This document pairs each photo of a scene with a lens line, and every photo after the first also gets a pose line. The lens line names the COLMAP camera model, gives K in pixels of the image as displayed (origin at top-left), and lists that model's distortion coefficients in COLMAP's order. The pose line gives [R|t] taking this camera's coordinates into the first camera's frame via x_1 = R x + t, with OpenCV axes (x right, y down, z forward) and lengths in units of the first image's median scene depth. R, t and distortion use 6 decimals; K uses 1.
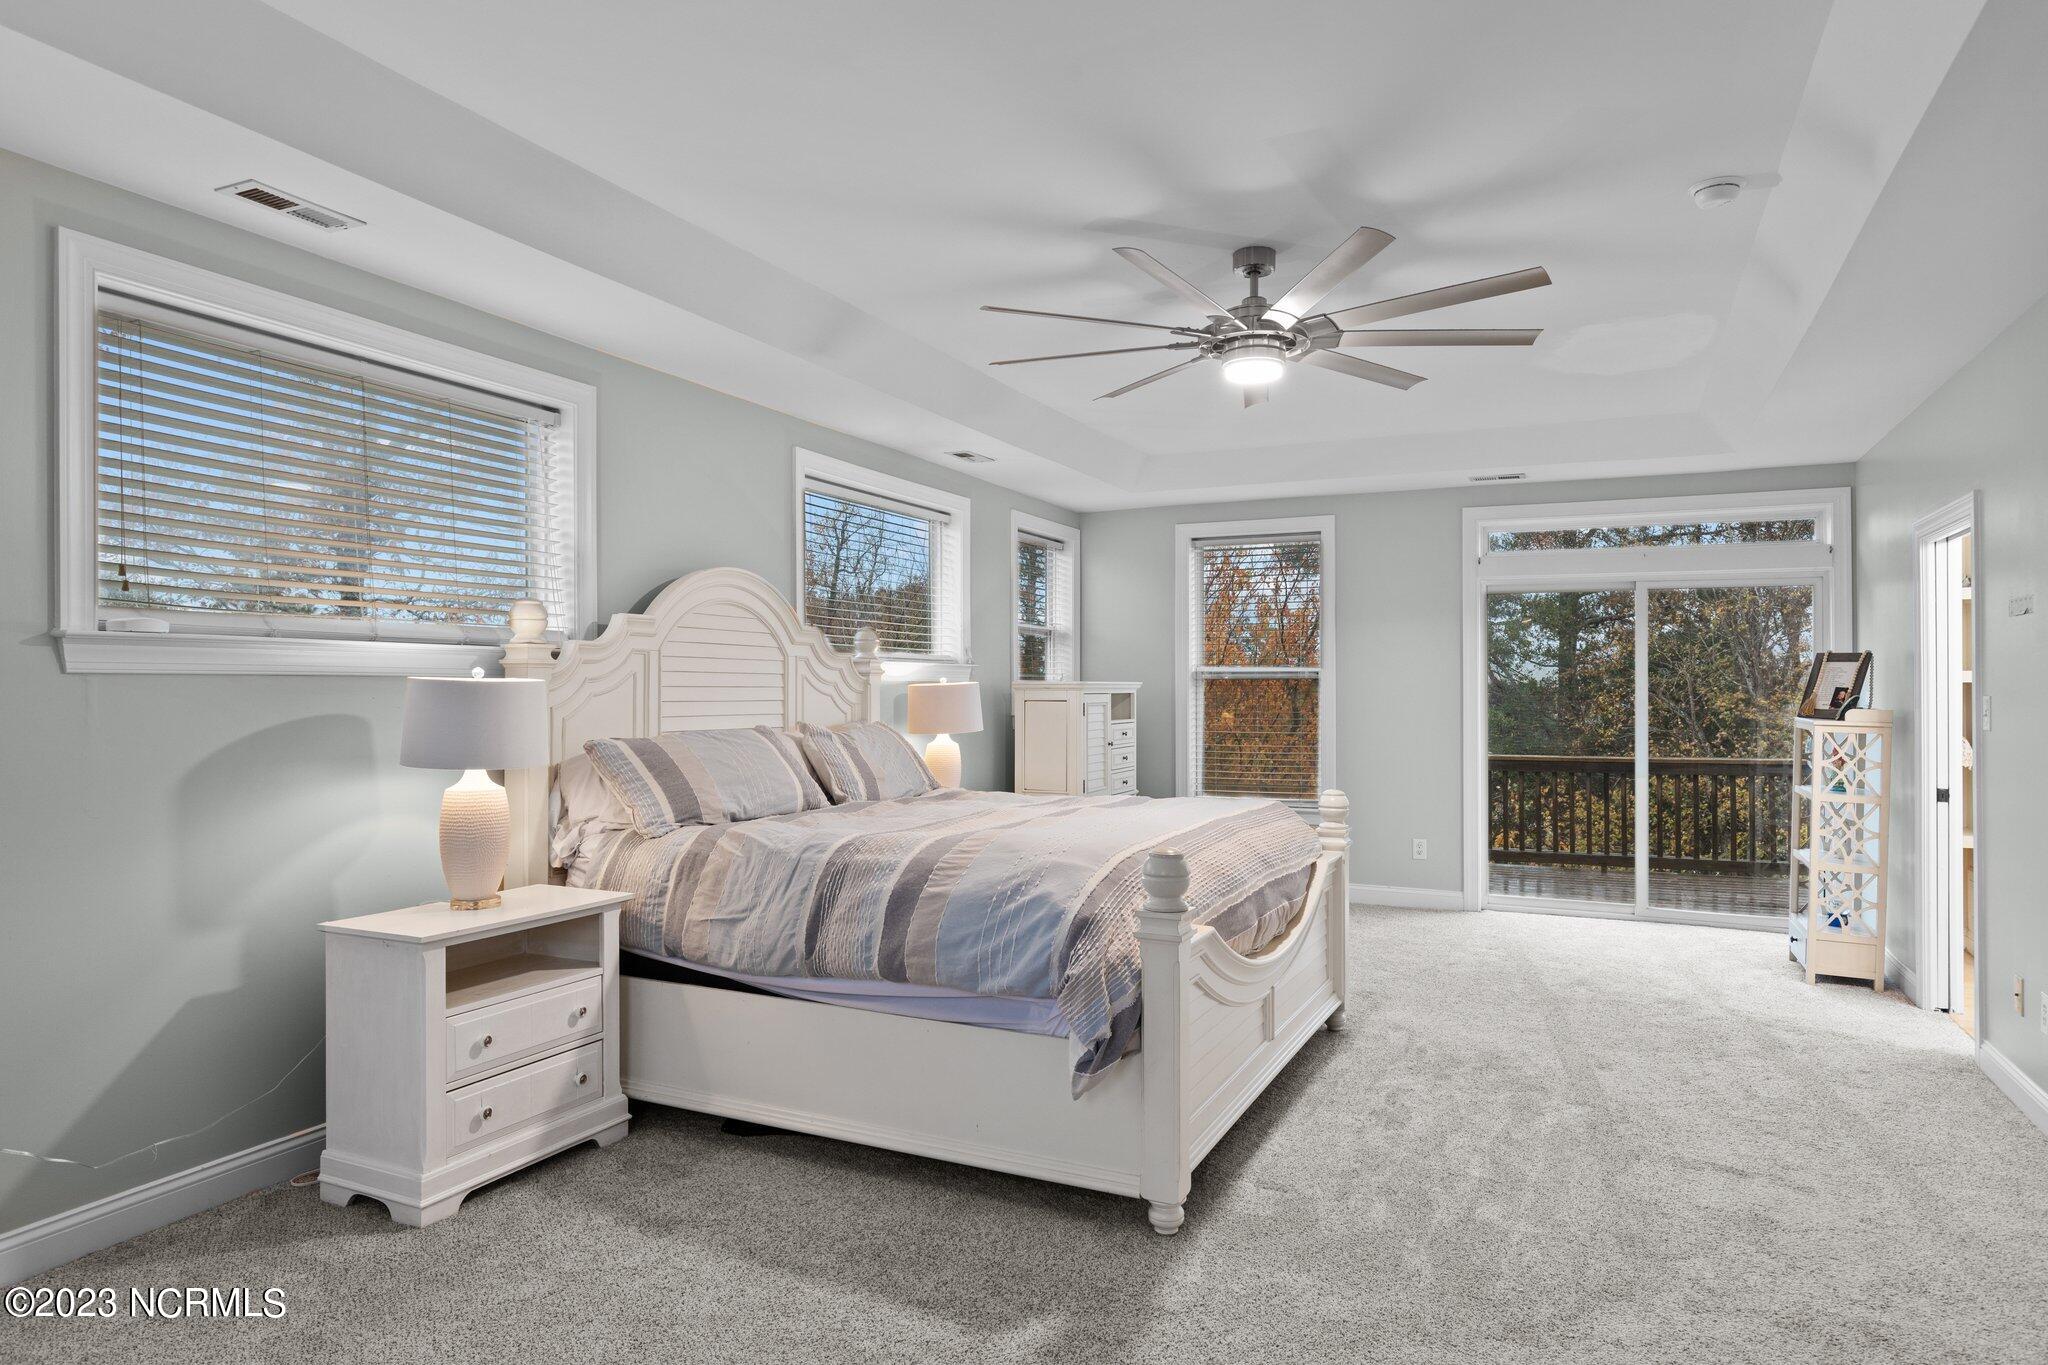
lens RADIAL K [[1204.6, 0, 1024.0], [0, 1204.6, 682.5], [0, 0, 1]] dist [-0.000605, 0.000195]
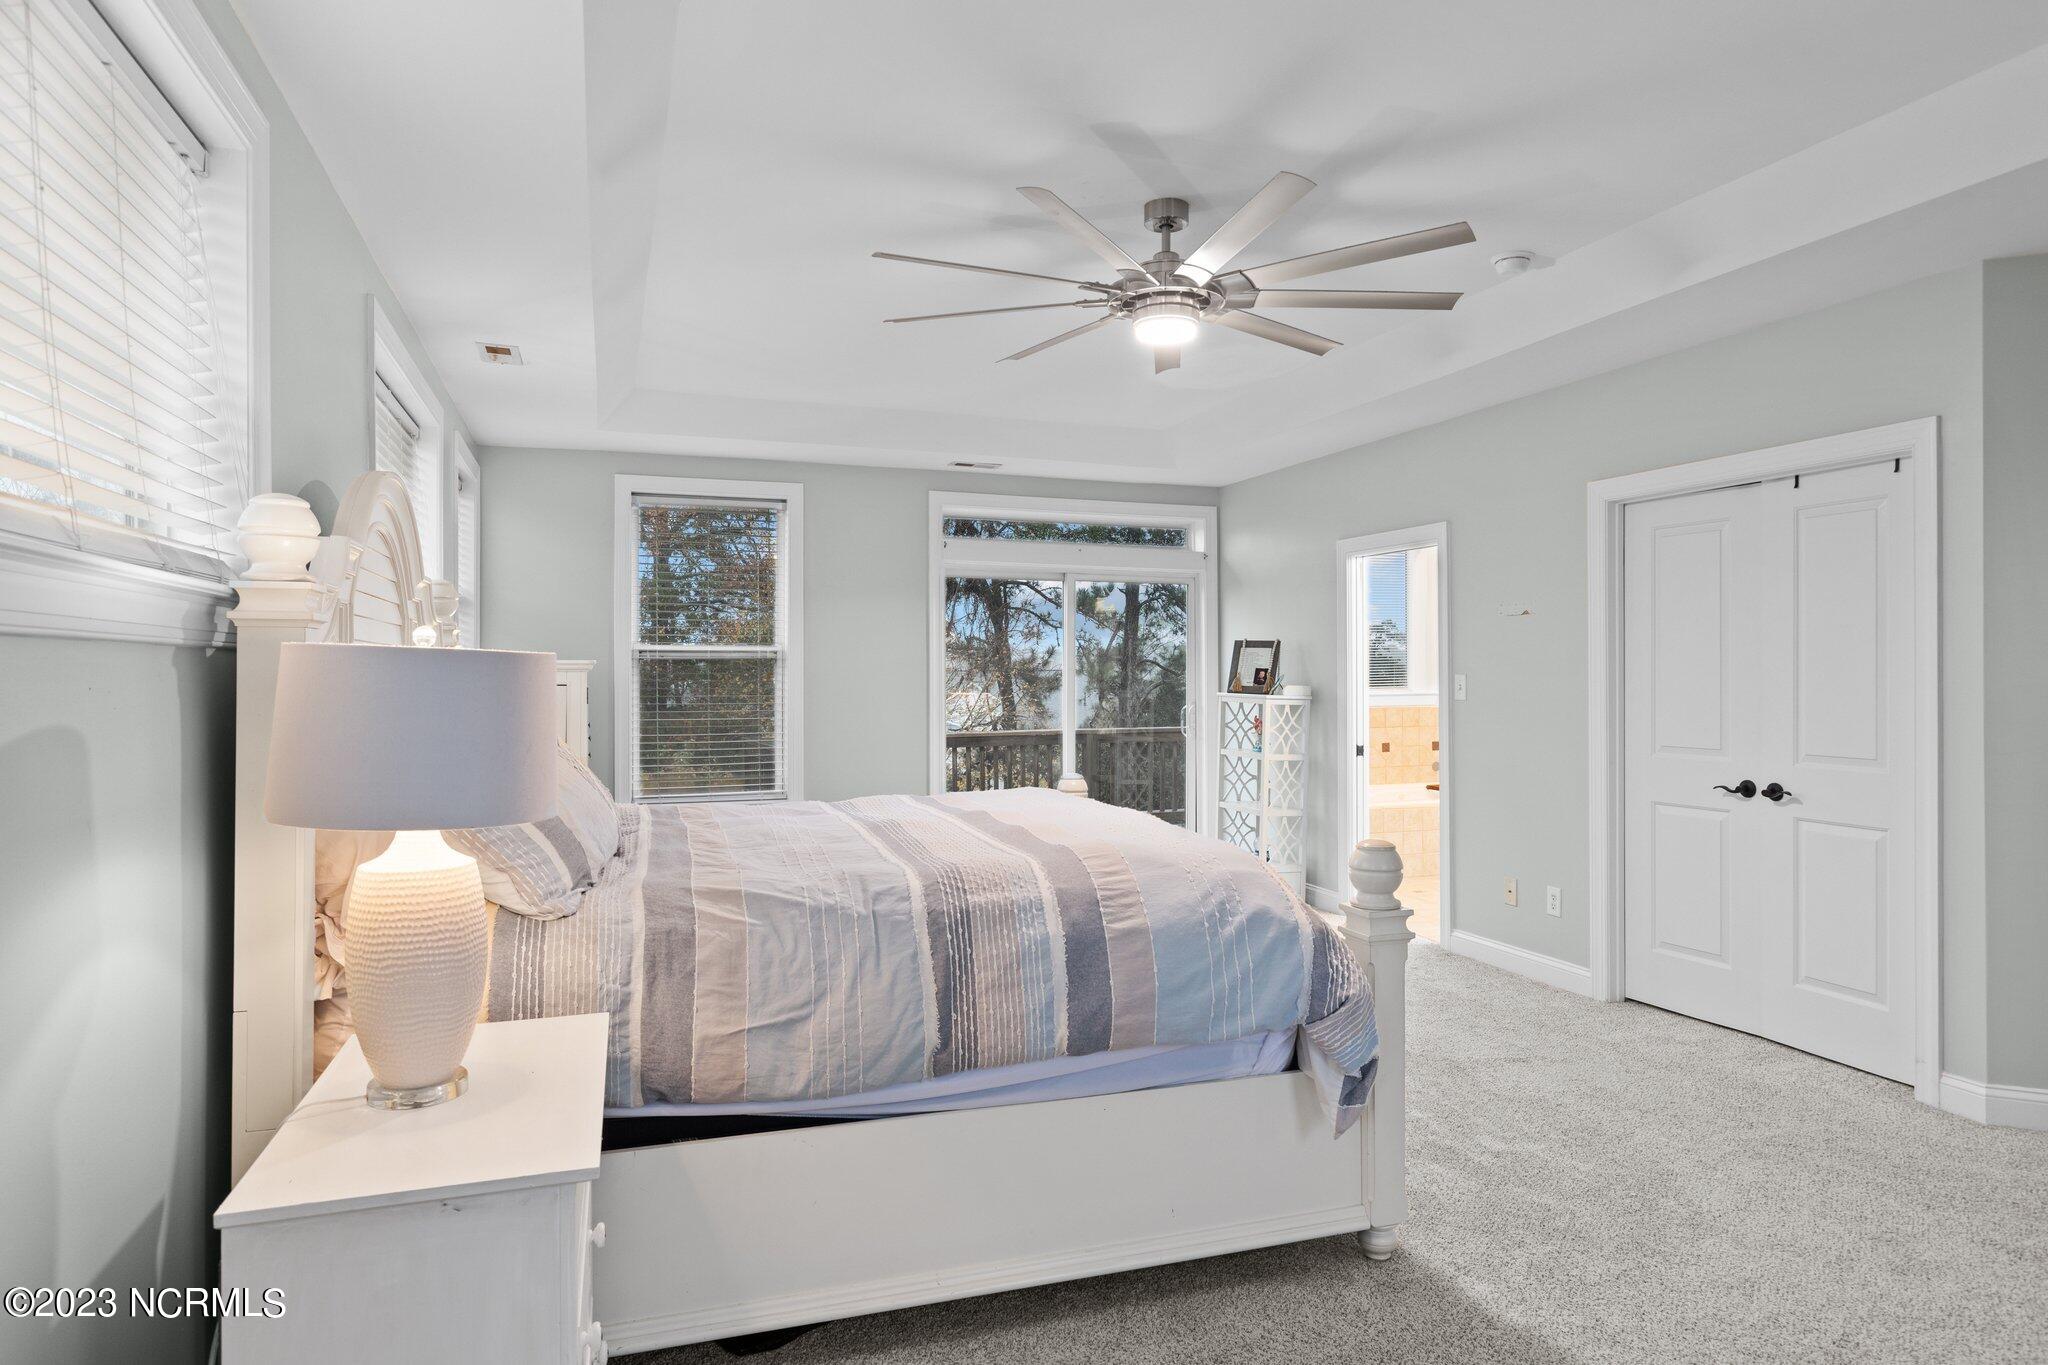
lens RADIAL K [[1220.2, 0, 1018.8], [0, 1220.2, 669.4], [0, 0, 1]] dist [0.004632, 0.000237]
pose [[0.717259, -0.000402, 0.696806, -0.601561], [-0.002114, 0.999994, 0.002753, 0.003361], [-0.696803, -0.003448, 0.717254, 0.428428]]
